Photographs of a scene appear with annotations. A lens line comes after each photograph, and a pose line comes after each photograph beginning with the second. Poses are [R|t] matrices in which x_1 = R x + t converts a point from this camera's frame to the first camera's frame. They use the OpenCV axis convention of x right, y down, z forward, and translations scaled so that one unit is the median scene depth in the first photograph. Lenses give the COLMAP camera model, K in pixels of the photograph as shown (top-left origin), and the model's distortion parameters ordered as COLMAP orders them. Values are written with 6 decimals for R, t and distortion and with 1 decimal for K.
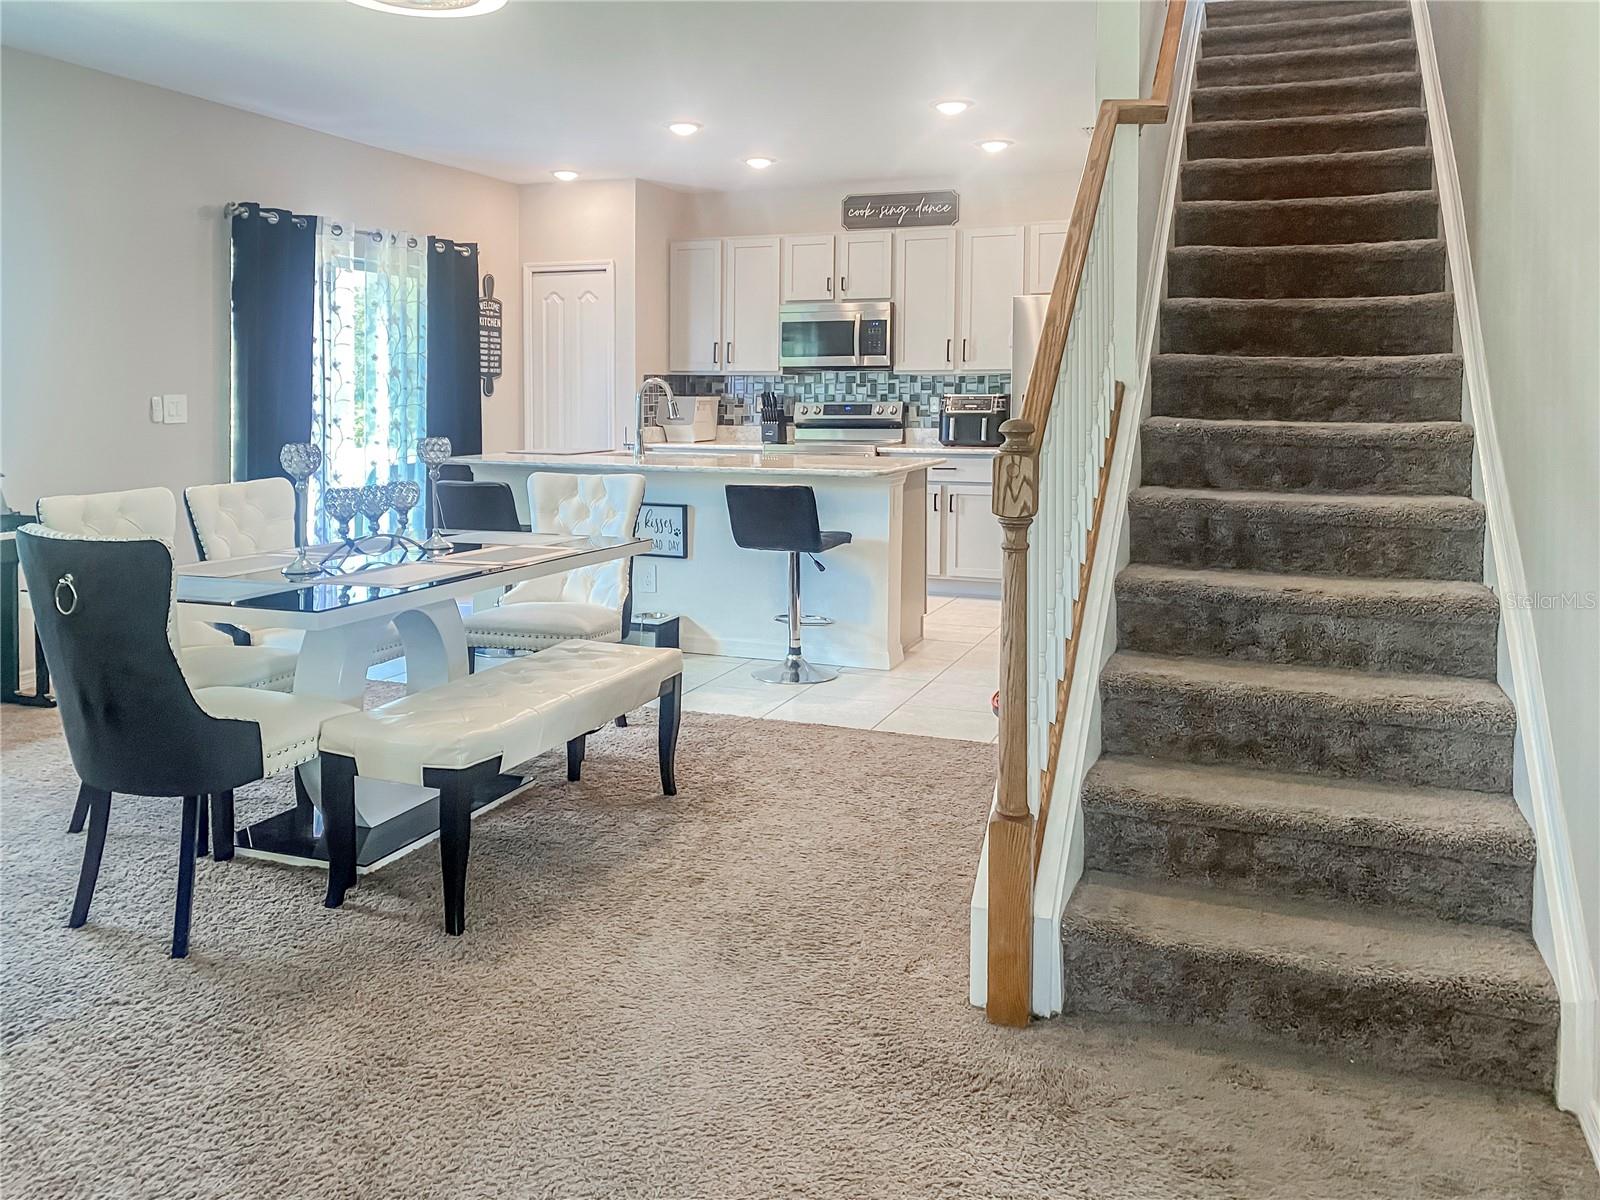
lens RADIAL K [[1317.4, 0, 800.0], [0, 1317.4, 600.0], [0, 0, 1]] dist [-0.058645, -0.002480]
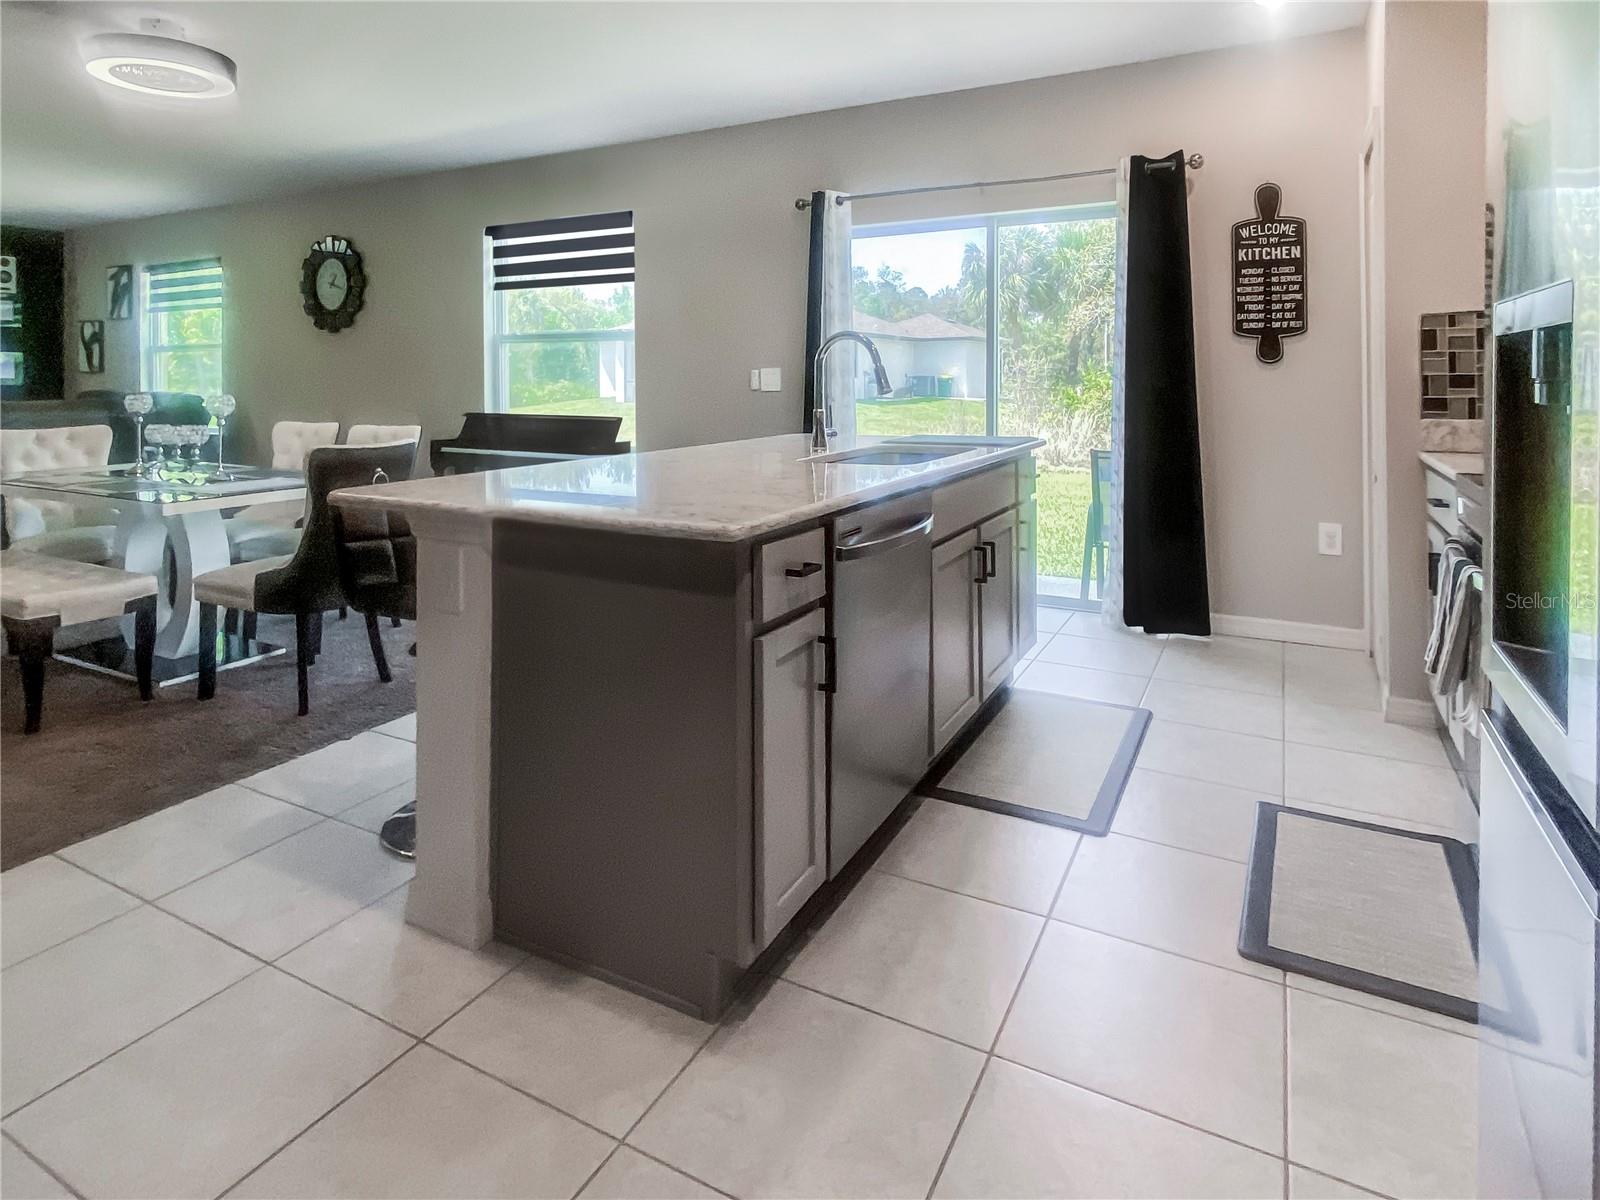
lens RADIAL K [[865.4, 0, 800.0], [0, 865.4, 600.0], [0, 0, 1]] dist [0.000492, -0.000074]
pose [[-0.148549, 0.242408, -0.958734, 0.288731], [-0.143469, 0.953951, 0.263428, -0.120294], [0.978443, 0.176681, -0.106931, 0.830084]]
